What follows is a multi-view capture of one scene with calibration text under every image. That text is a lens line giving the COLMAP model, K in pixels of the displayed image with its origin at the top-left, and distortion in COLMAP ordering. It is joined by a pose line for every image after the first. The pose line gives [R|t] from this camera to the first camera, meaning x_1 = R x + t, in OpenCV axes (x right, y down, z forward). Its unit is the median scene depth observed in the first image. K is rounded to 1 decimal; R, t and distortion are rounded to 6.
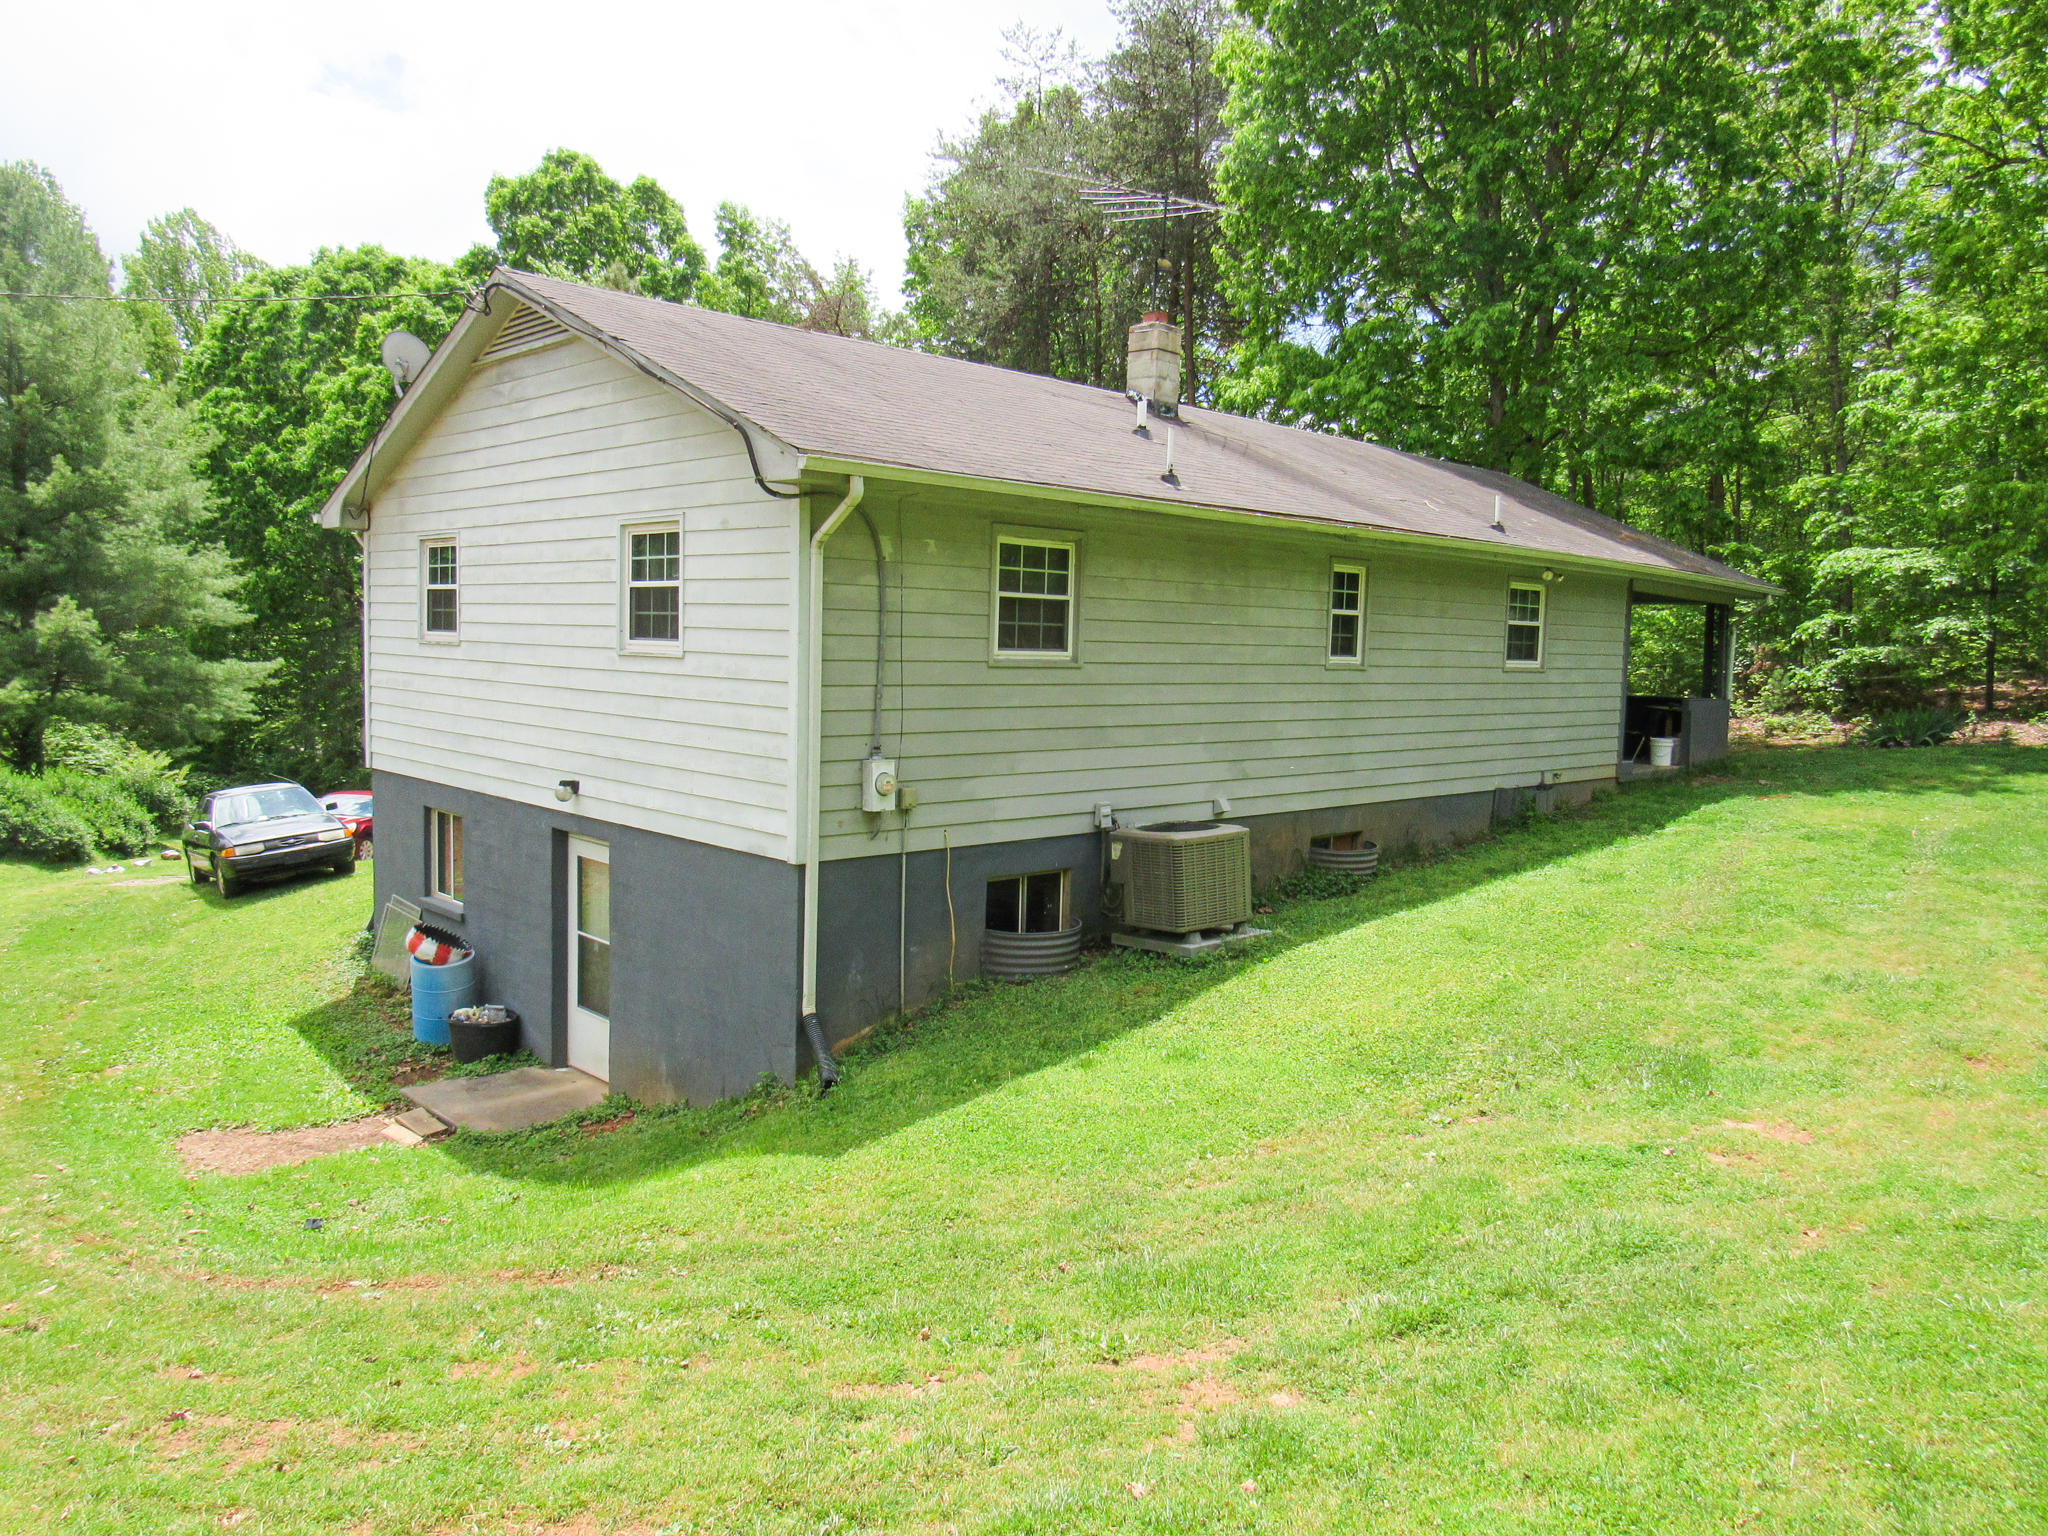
lens RADIAL K [[1468.1, 0, 1019.9], [0, 1468.1, 766.8], [0, 0, 1]] dist [-0.026155, 0.006564]
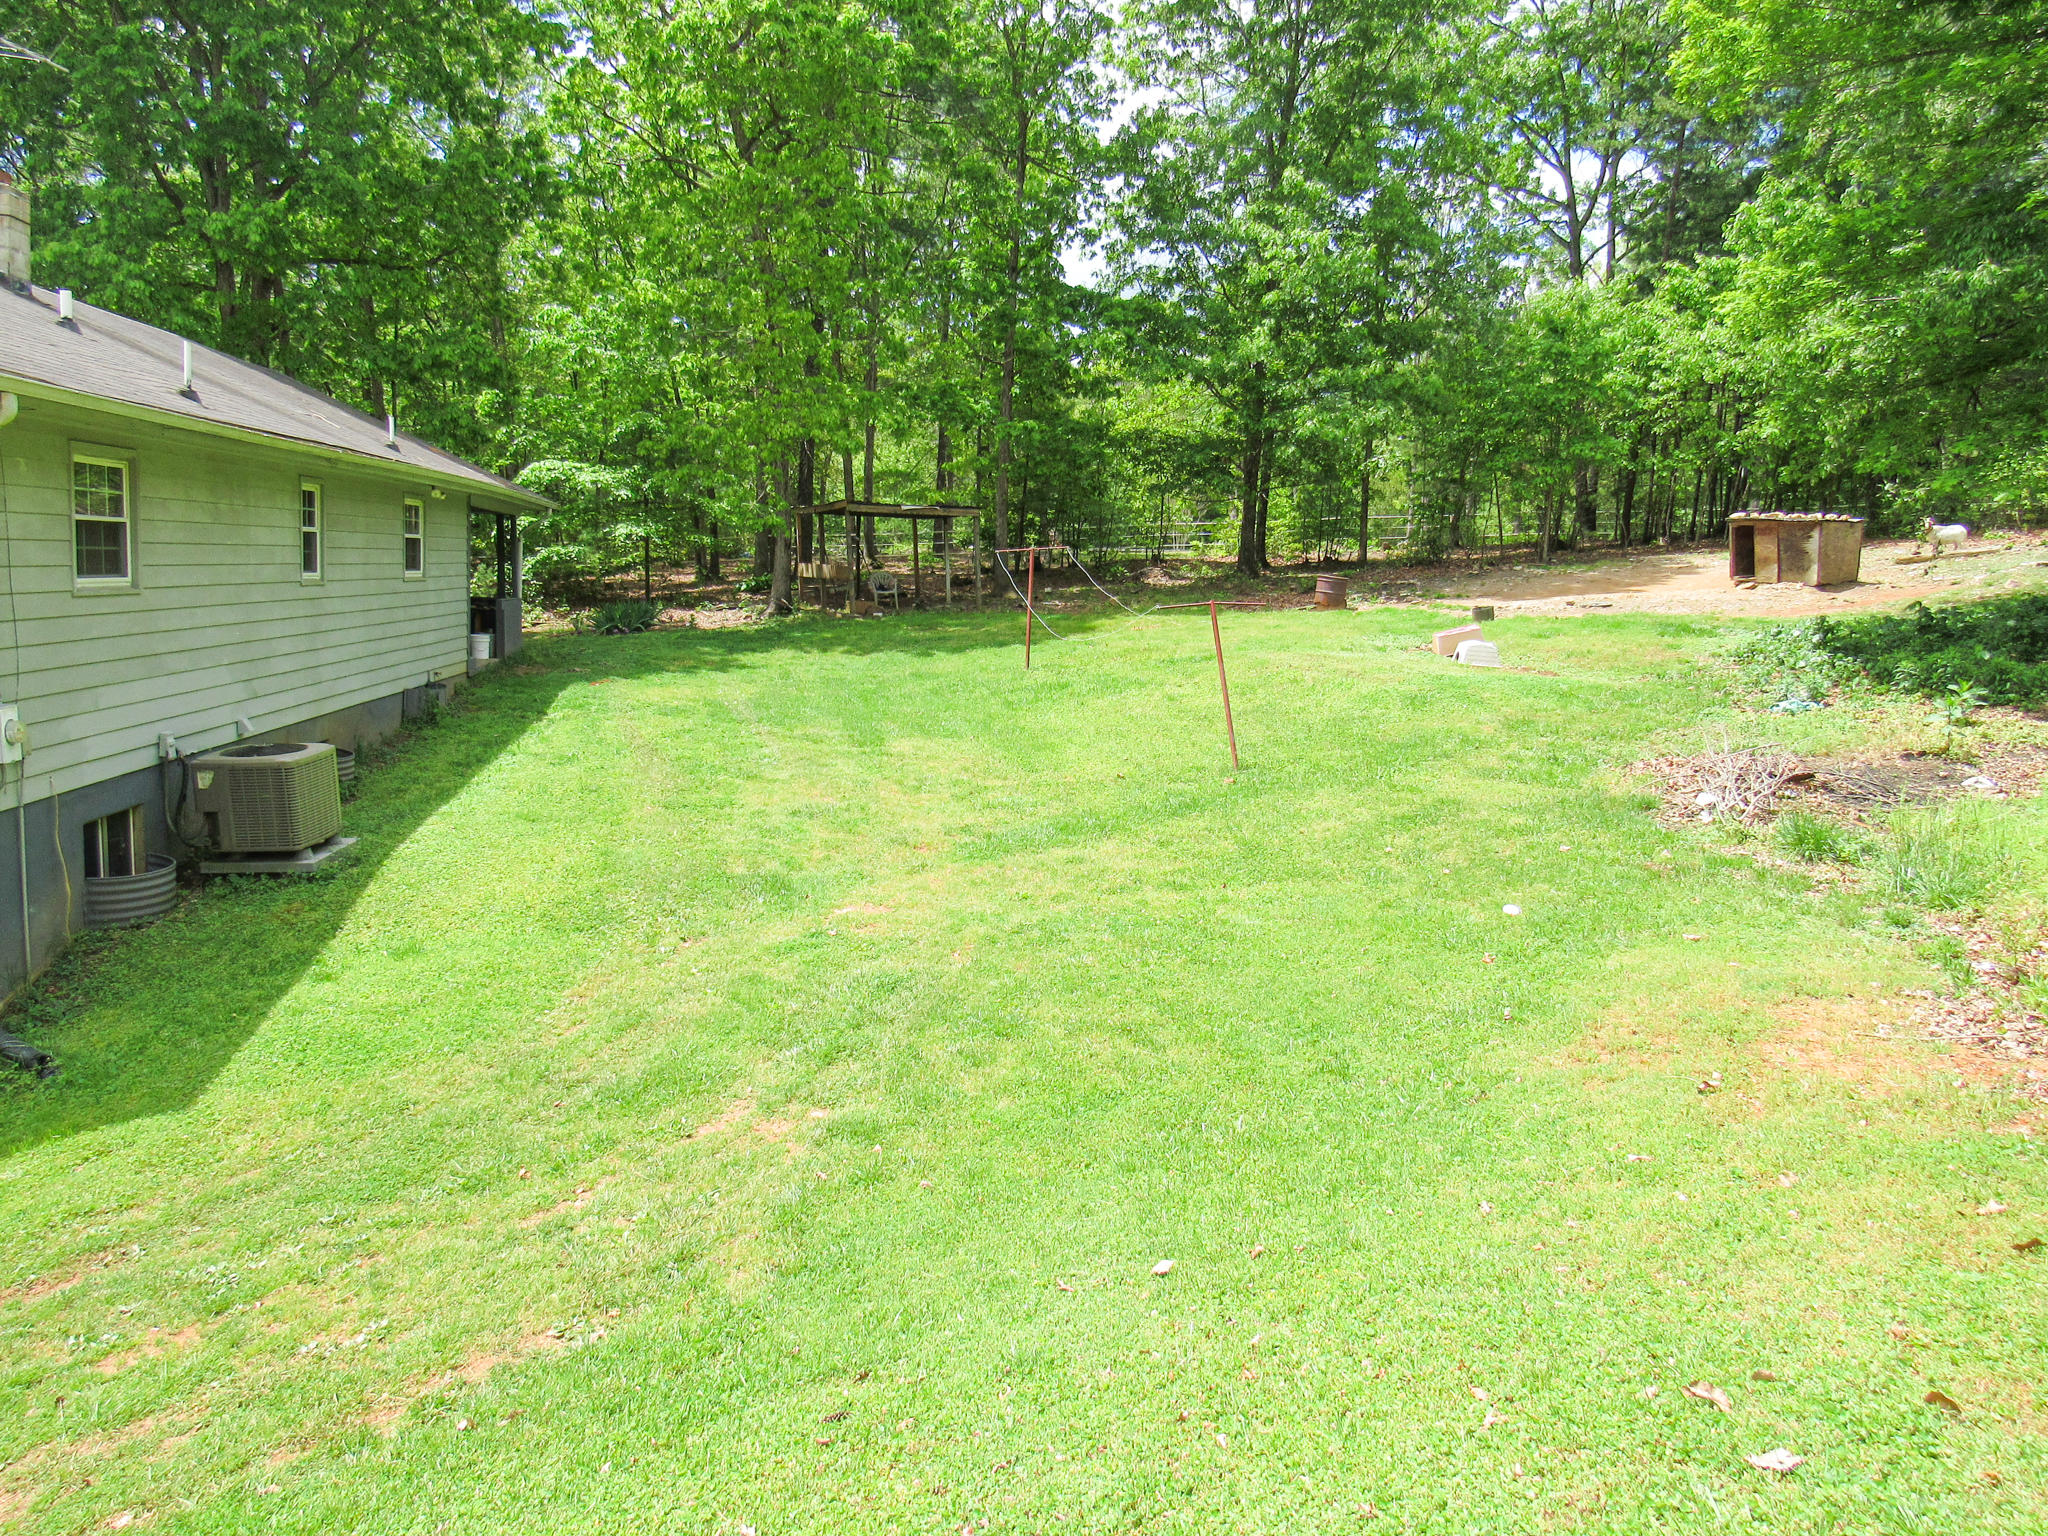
lens RADIAL K [[1468.1, 0, 1019.9], [0, 1468.1, 766.8], [0, 0, 1]] dist [-0.026155, 0.006564]
pose [[0.601863, -0.103360, 0.791883, -0.390990], [0.037239, 0.994143, 0.101456, -0.031516], [-0.797731, -0.031574, 0.602187, -0.030352]]
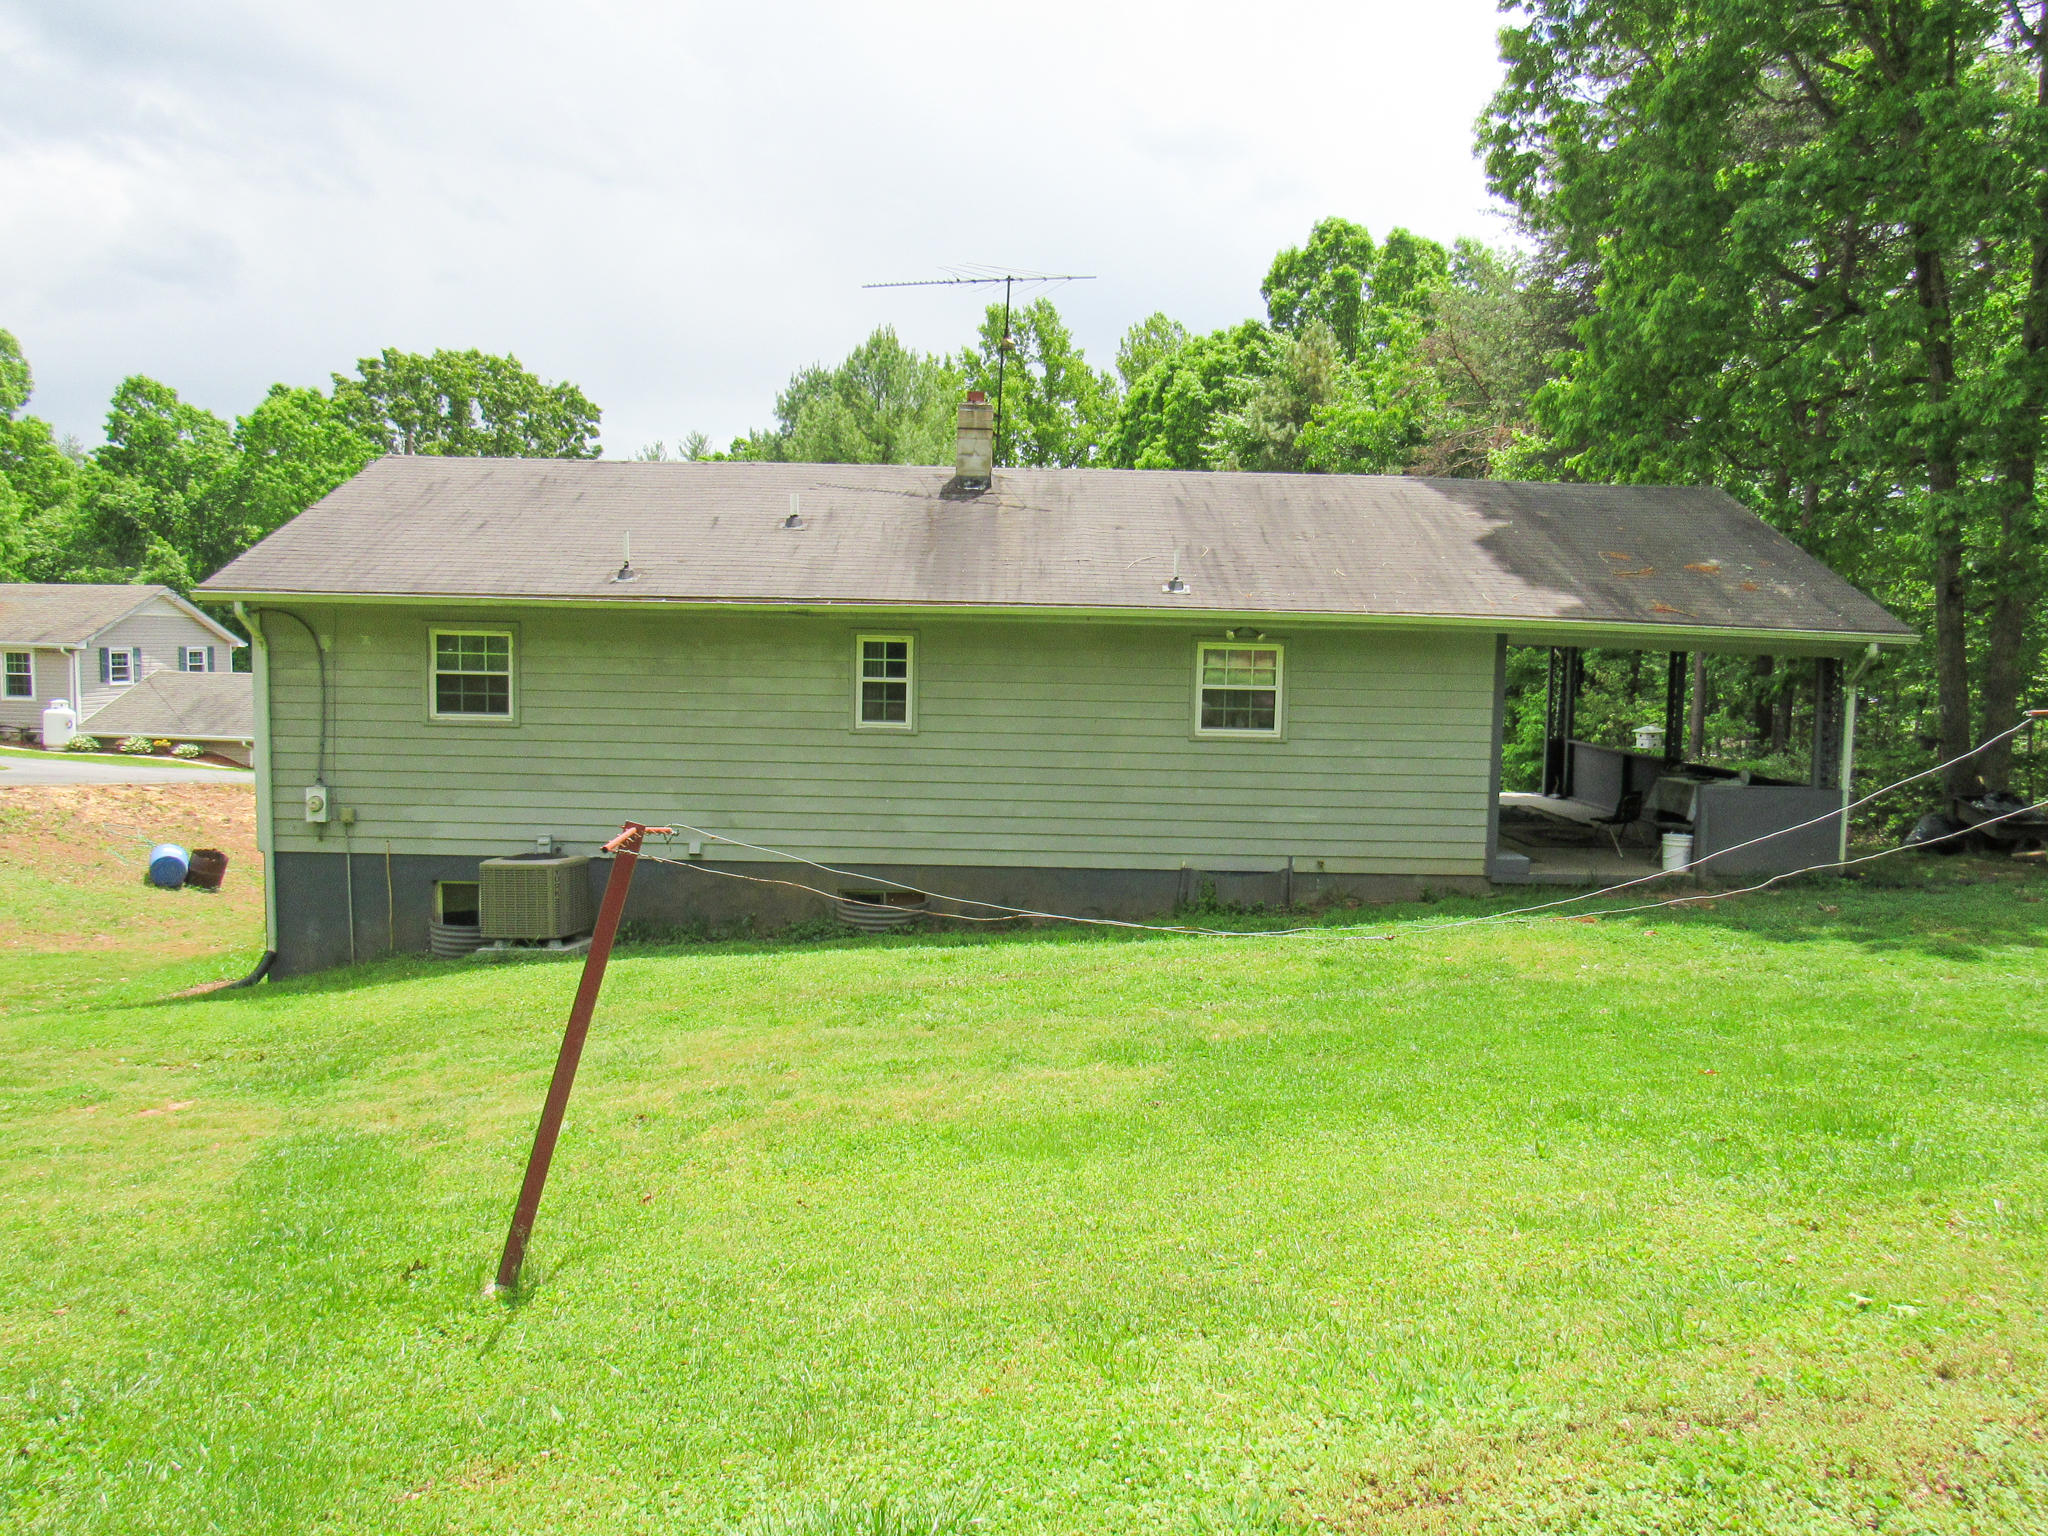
lens RADIAL K [[1468.1, 0, 1019.9], [0, 1468.1, 766.8], [0, 0, 1]] dist [-0.026155, 0.006564]
pose [[0.722919, 0.049178, -0.689180, 1.299995], [-0.061363, 0.998092, 0.006854, -0.071630], [0.688203, 0.037336, 0.724557, 0.388395]]
